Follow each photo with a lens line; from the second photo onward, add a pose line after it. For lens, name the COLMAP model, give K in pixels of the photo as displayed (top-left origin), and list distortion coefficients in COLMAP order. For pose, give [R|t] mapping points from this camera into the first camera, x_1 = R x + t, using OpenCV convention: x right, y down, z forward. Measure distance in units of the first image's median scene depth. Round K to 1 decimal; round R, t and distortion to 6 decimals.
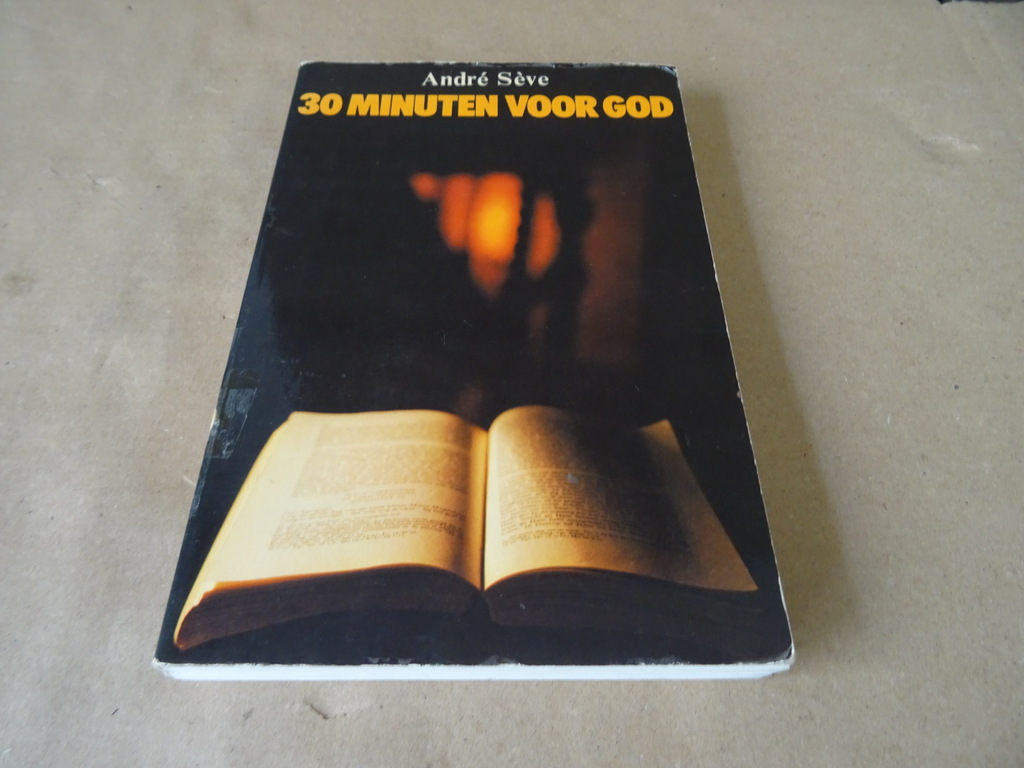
lens RADIAL K [[726.1, 0, 523.0], [0, 726.1, 389.0], [0, 0, 1]] dist [0.026829, -0.042276]
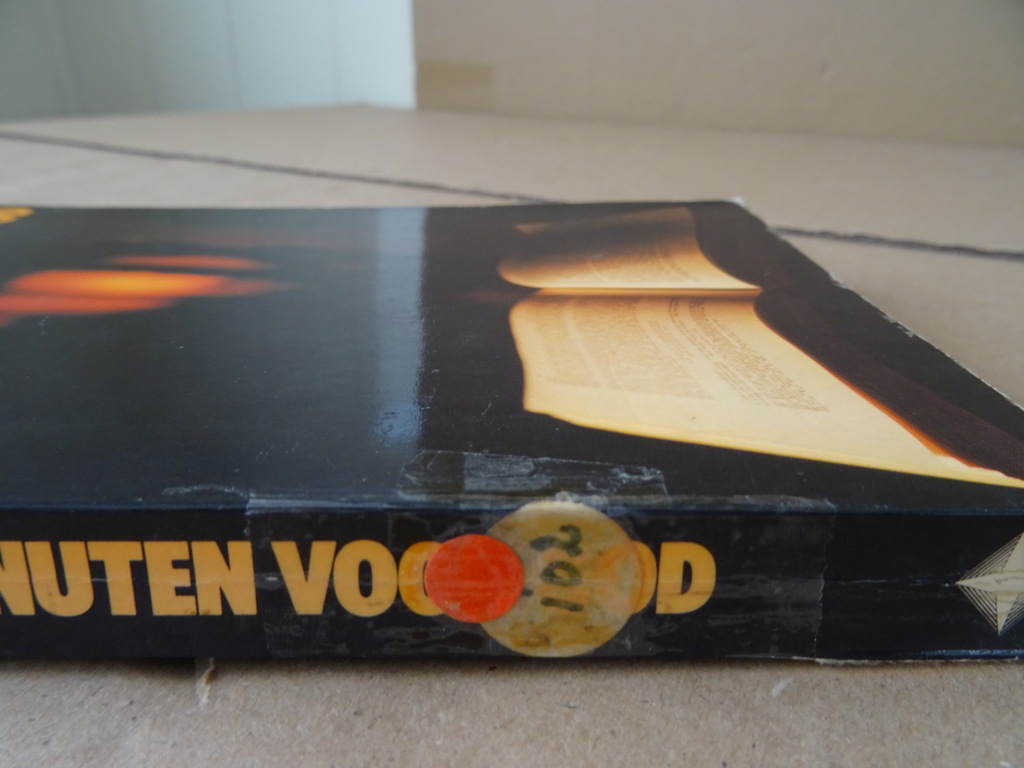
lens RADIAL K [[726.1, 0, 507.5], [0, 726.1, 383.2], [0, 0, 1]] dist [0.026829, -0.042276]
pose [[-0.015511, -0.441810, 0.896975, -0.693937], [0.836707, 0.485415, 0.253563, -0.099492], [-0.547431, 0.754438, 0.362136, 0.791012]]
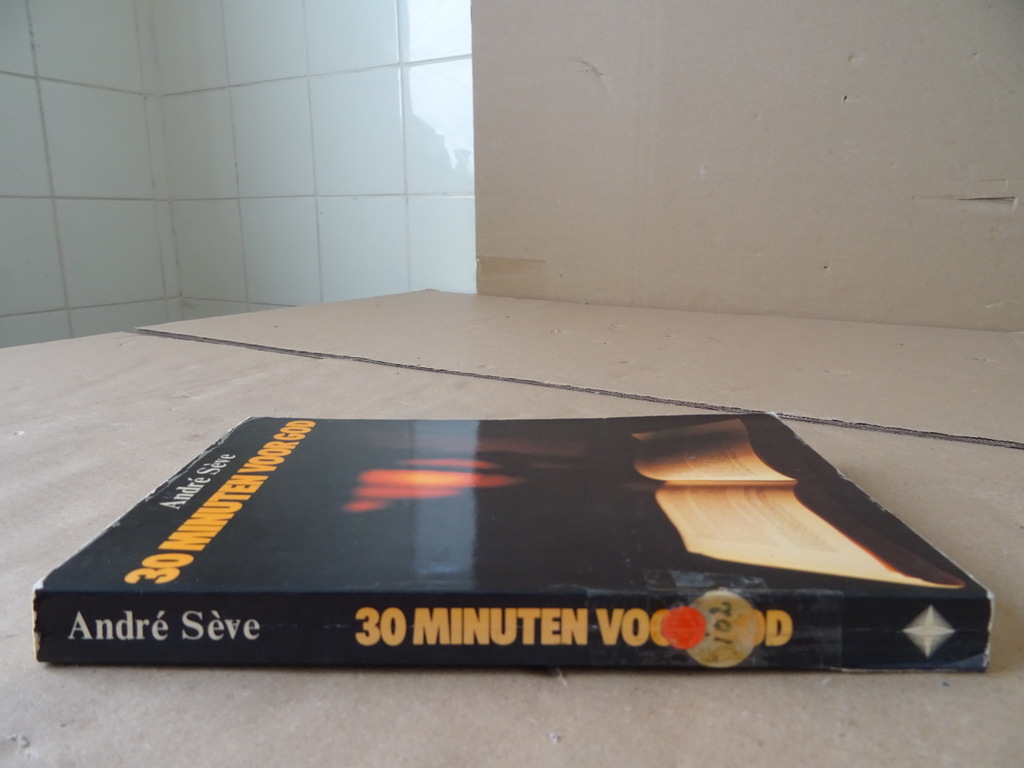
lens RADIAL K [[726.1, 0, 514.8], [0, 726.1, 384.8], [0, 0, 1]] dist [0.026829, -0.042276]
pose [[0.000227, -0.248298, 0.968684, -1.130986], [0.843558, 0.520268, 0.133160, -0.381807], [-0.537039, 0.817110, 0.209571, 0.714642]]
